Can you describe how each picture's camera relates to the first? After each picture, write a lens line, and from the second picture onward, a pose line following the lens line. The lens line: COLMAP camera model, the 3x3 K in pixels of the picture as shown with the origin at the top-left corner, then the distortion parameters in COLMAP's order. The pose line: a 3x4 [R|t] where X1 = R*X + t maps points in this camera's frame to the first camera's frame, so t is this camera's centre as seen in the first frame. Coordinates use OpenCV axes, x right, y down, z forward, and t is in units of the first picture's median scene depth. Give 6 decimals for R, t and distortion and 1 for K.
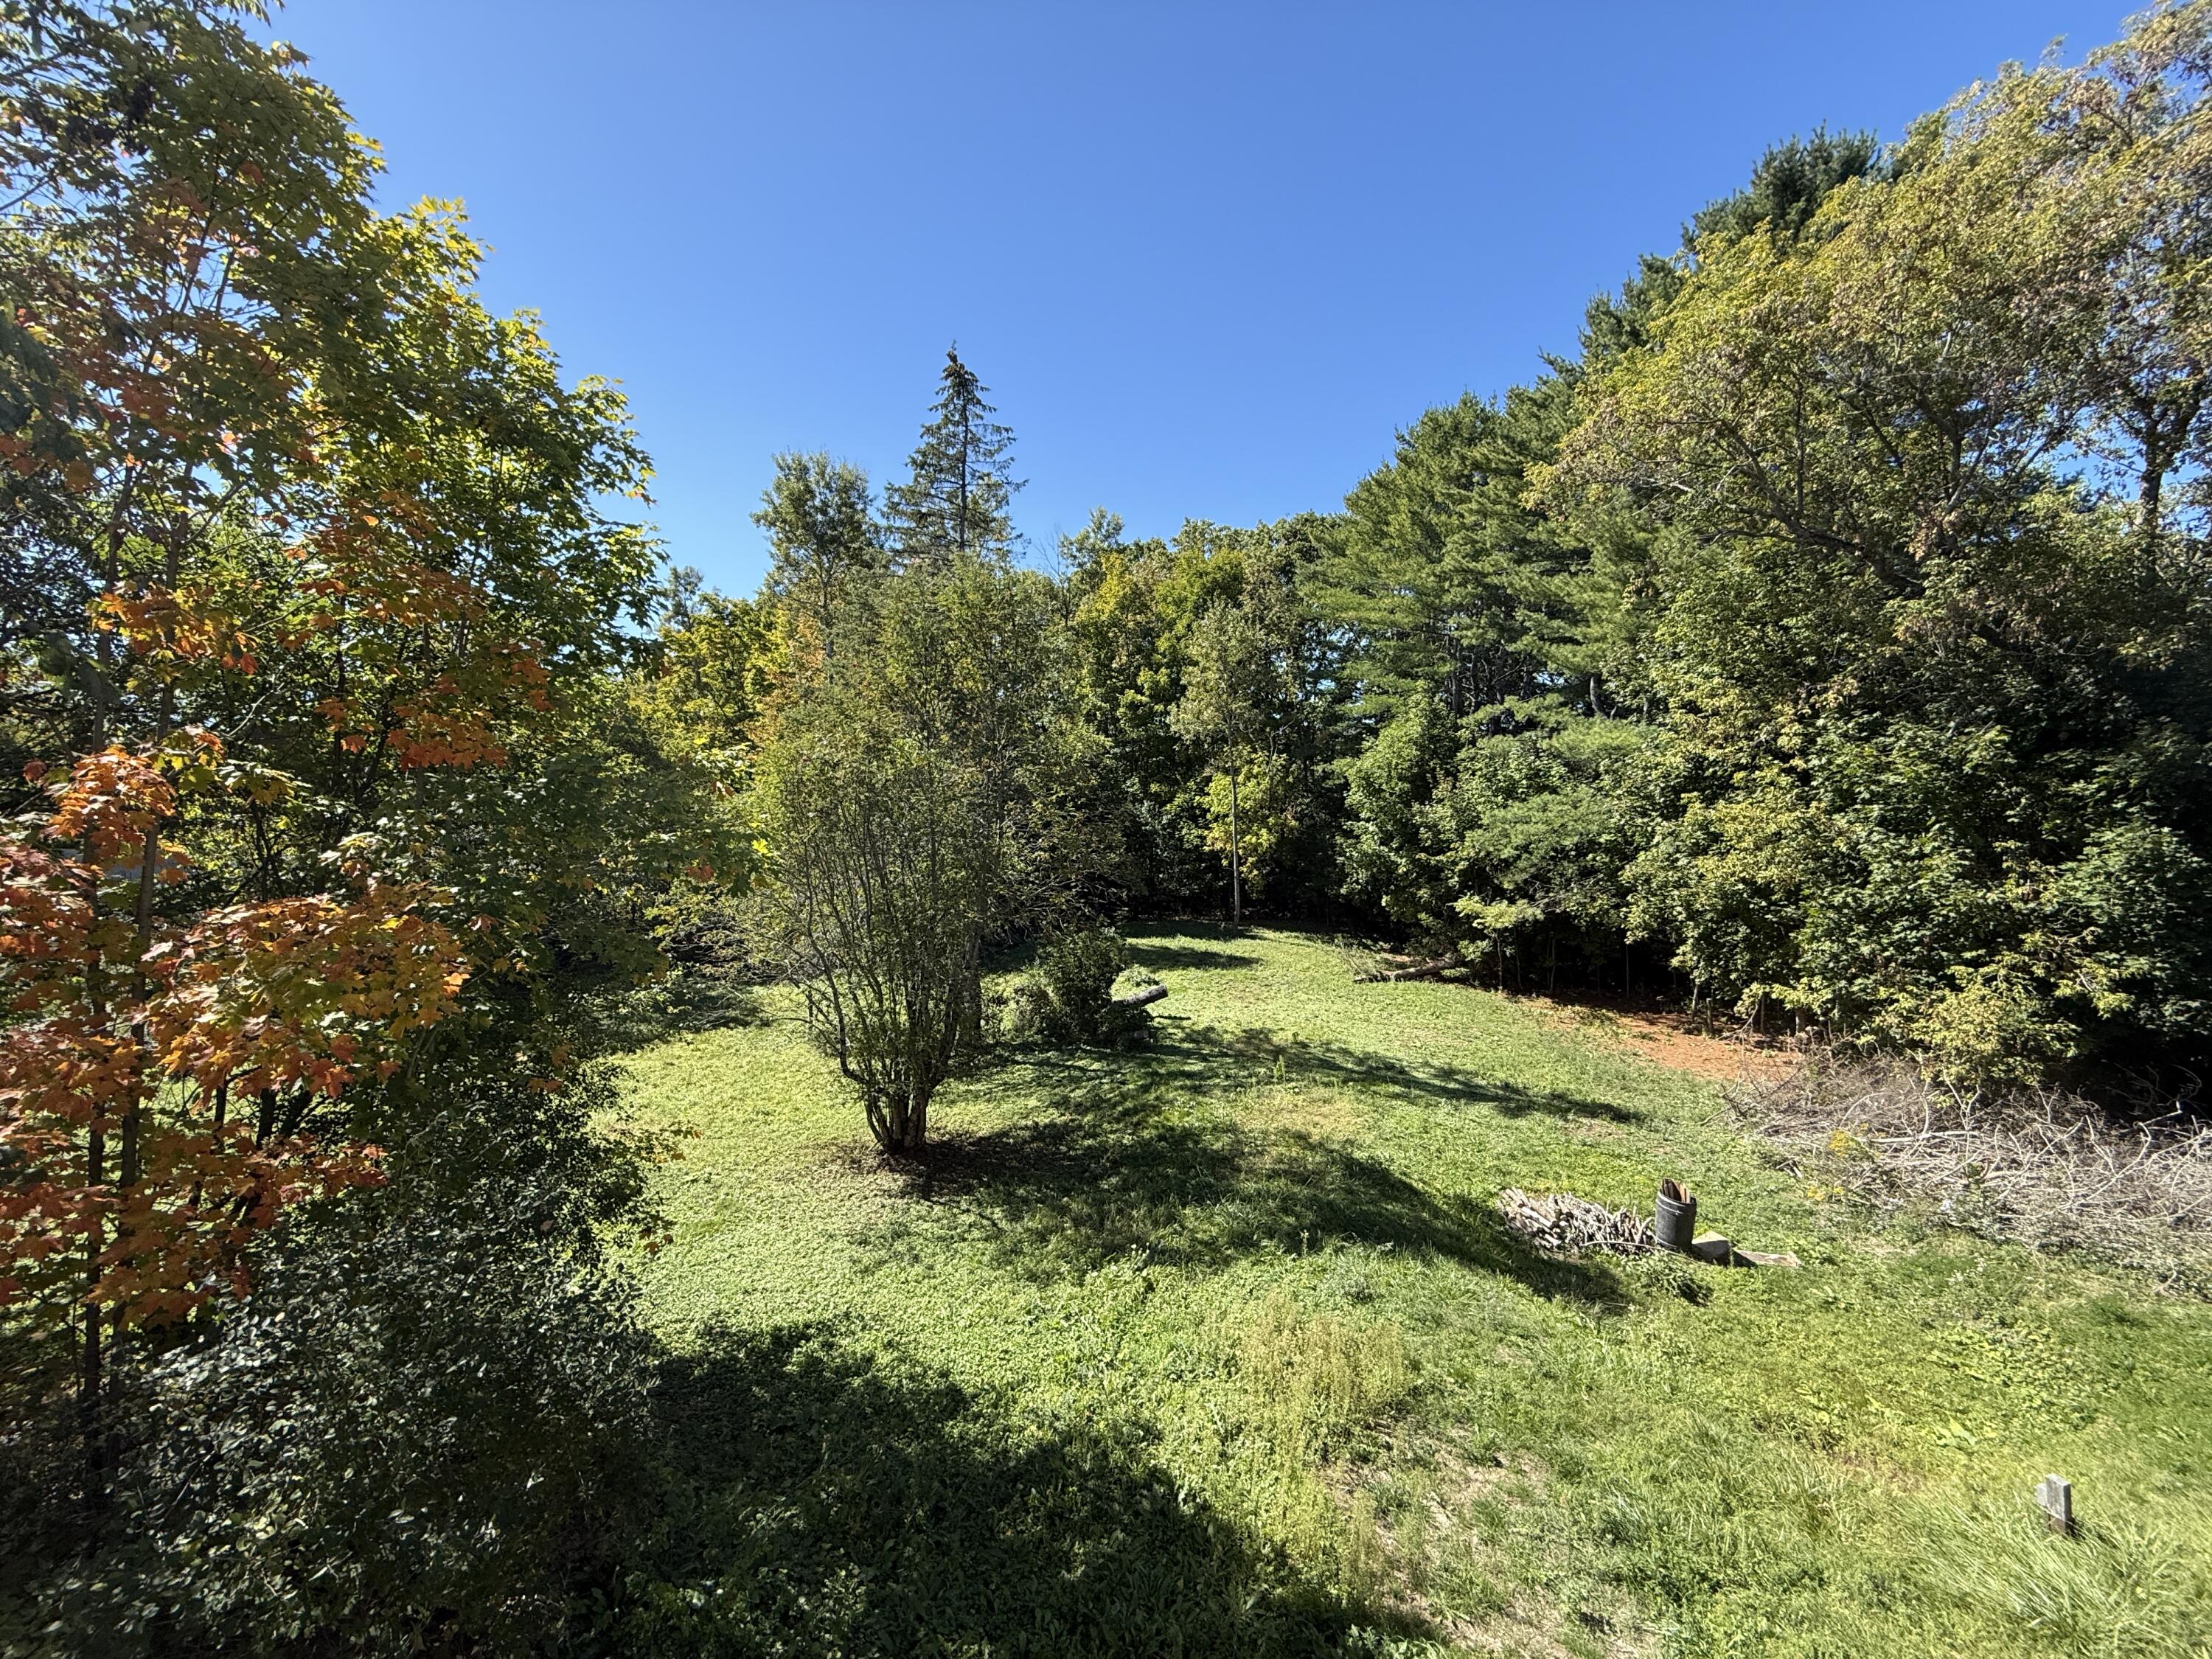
lens RADIAL K [[882.5, 0, 1101.6], [0, 882.5, 825.4], [0, 0, 1]] dist [-0.001326, 0.000229]
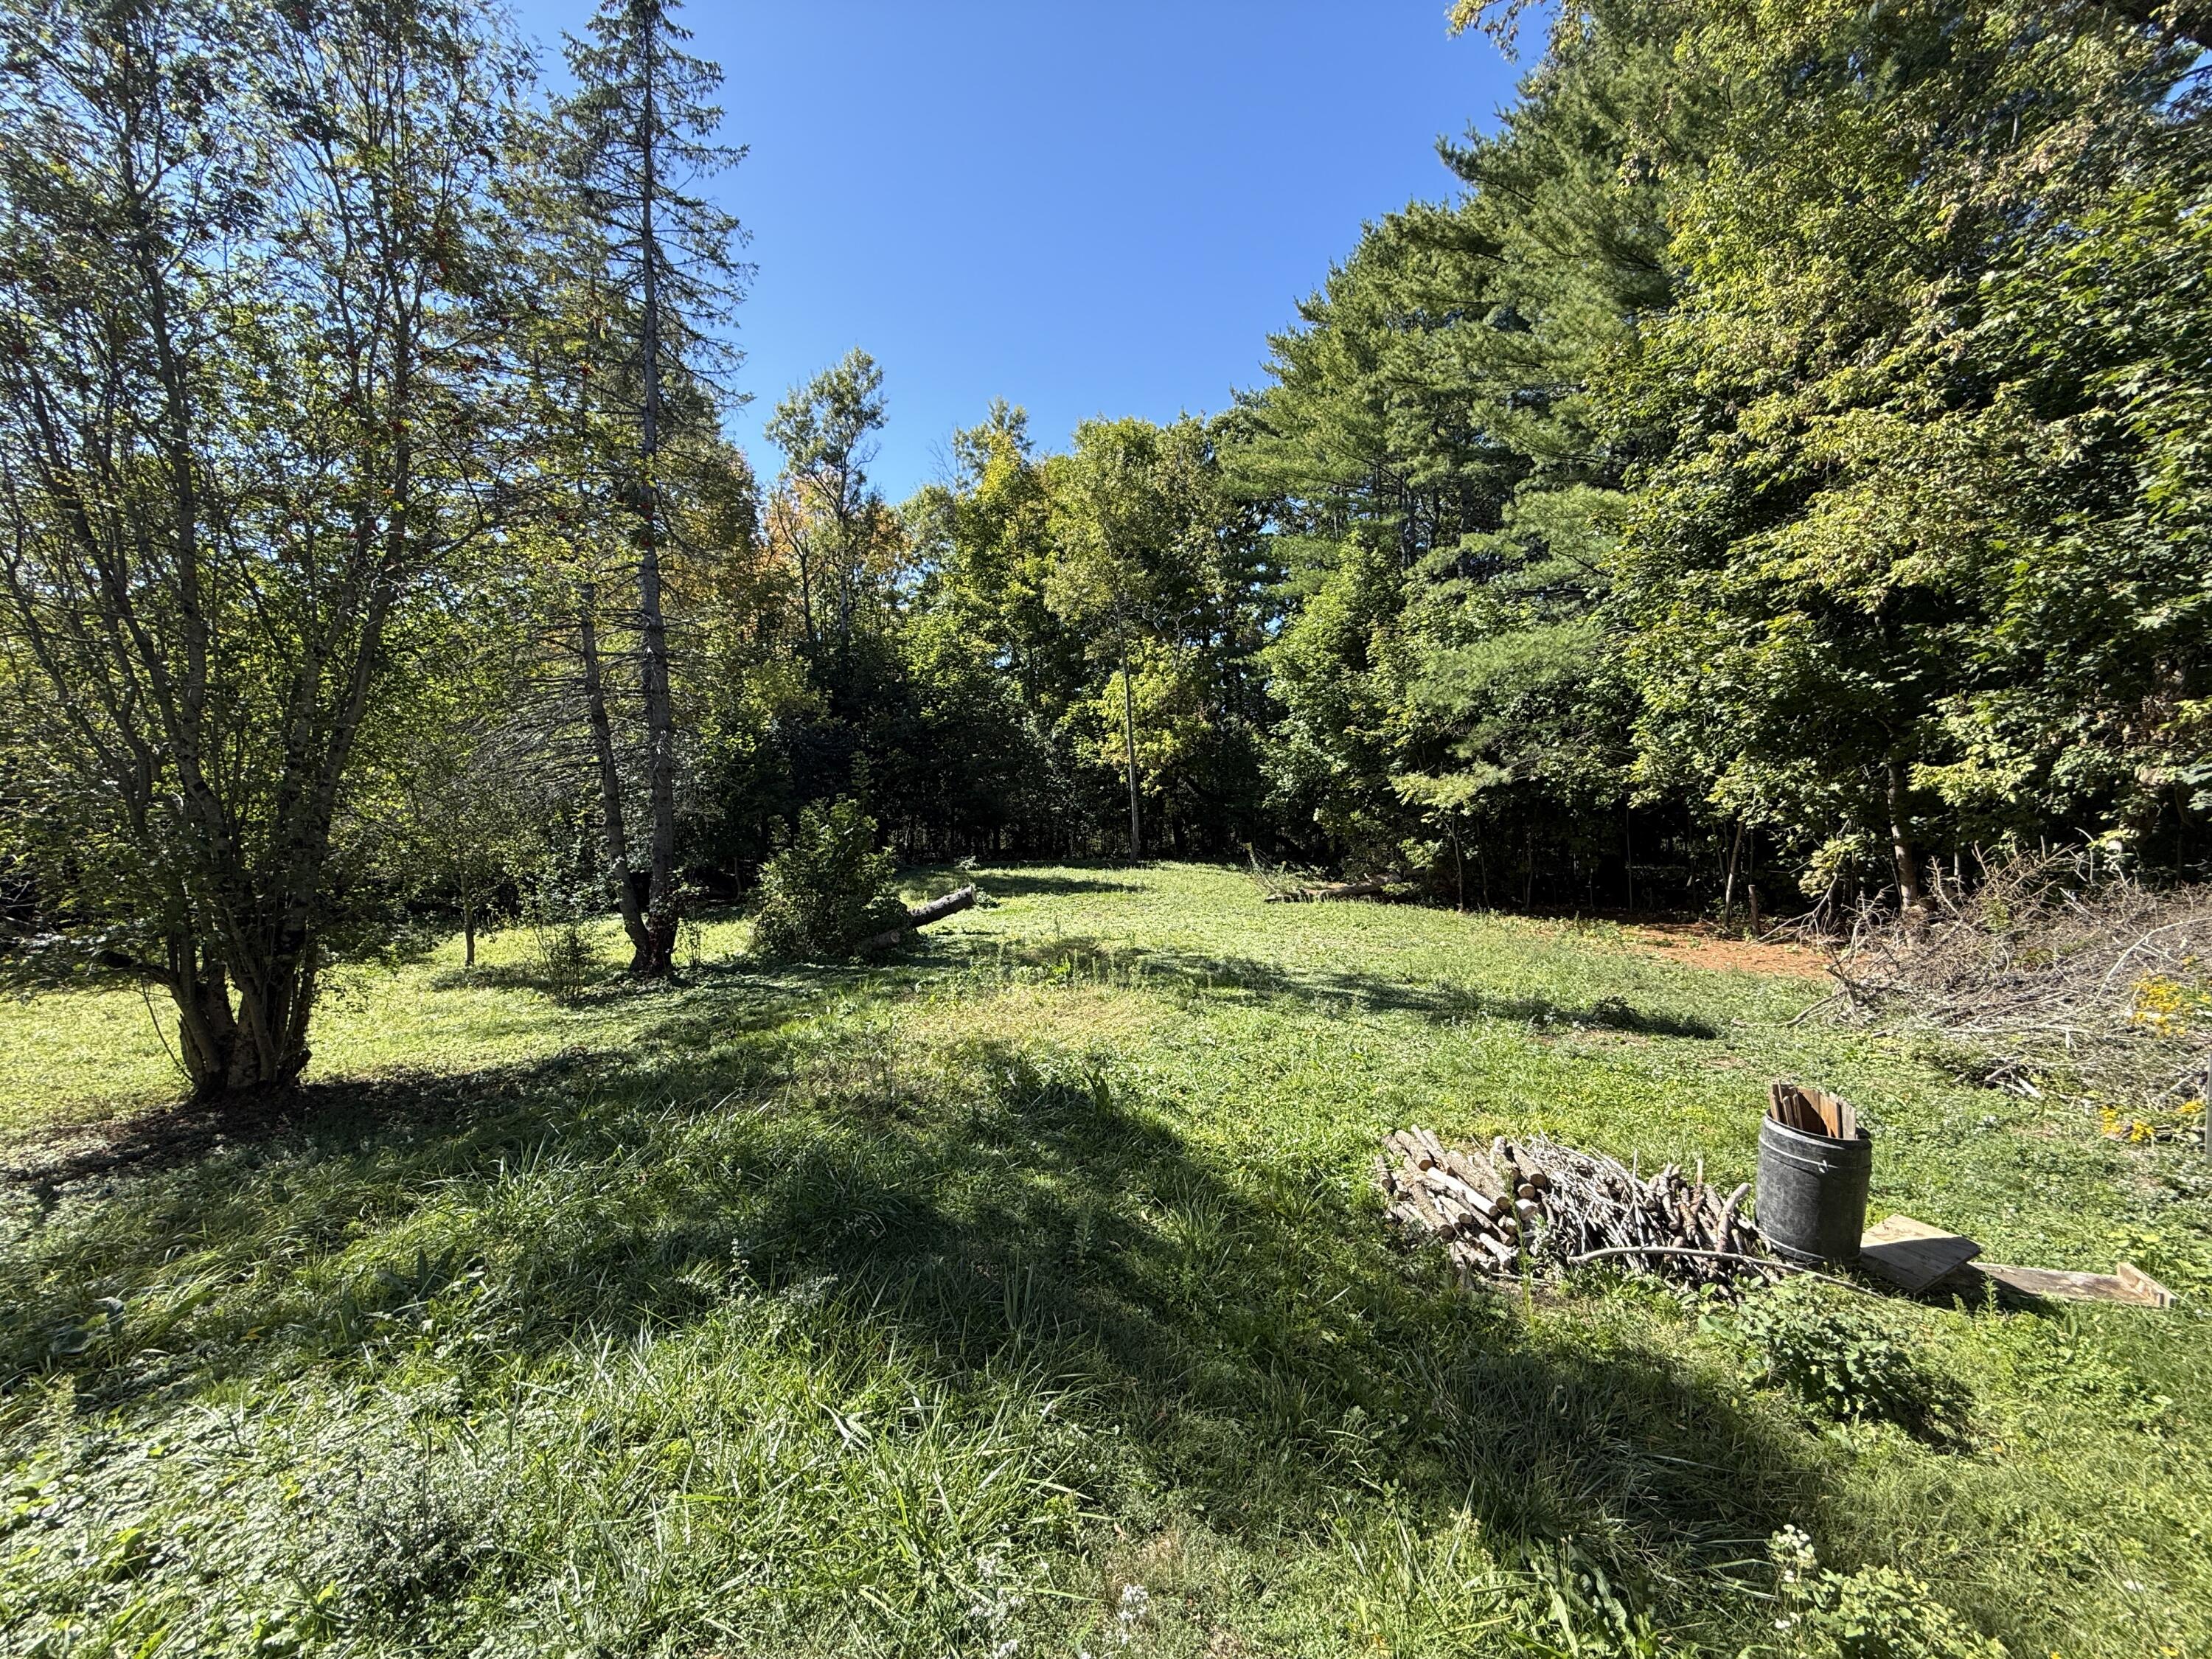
lens RADIAL K [[882.5, 0, 1101.6], [0, 882.5, 825.4], [0, 0, 1]] dist [-0.001326, 0.000229]
pose [[0.999789, -0.016890, 0.011713, 0.140150], [0.017046, 0.999766, -0.013345, 0.119752], [-0.011485, 0.013542, 0.999842, 0.255430]]
